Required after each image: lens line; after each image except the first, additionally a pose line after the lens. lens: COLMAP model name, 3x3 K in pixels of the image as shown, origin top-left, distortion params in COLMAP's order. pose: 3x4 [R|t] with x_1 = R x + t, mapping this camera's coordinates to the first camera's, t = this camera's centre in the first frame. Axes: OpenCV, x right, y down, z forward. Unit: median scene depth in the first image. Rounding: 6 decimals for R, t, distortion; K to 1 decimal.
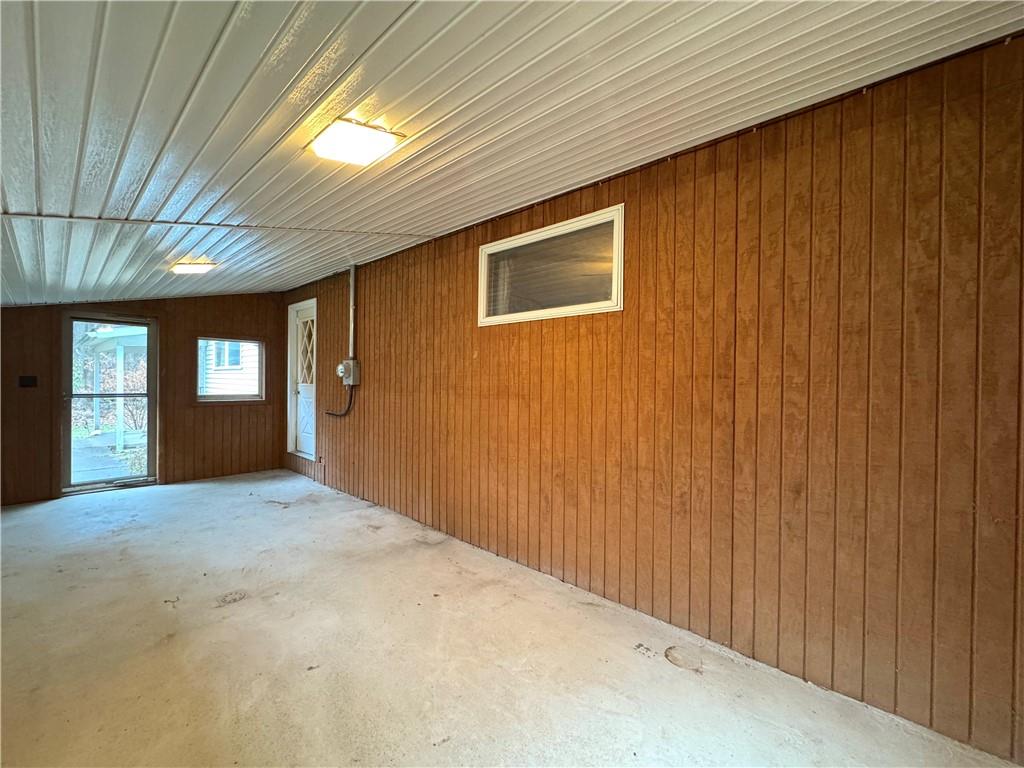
lens RADIAL K [[408.6, 0, 508.8], [0, 408.6, 382.3], [0, 0, 1]] dist [-0.004484, 0.000071]
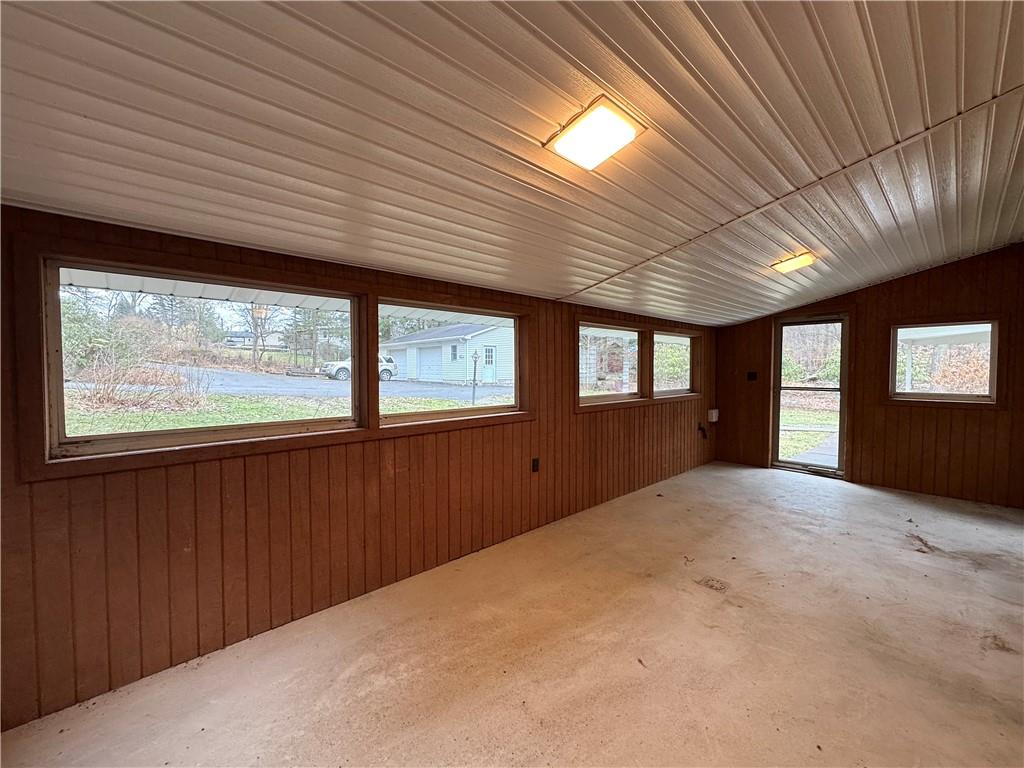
lens RADIAL K [[408.6, 0, 512.6], [0, 408.6, 384.0], [0, 0, 1]] dist [-0.004484, 0.000071]
pose [[-0.112066, 0.022730, -0.993441, 0.277708], [-0.002062, 0.999731, 0.023107, -0.006021], [0.993699, 0.004638, -0.111989, 0.406693]]
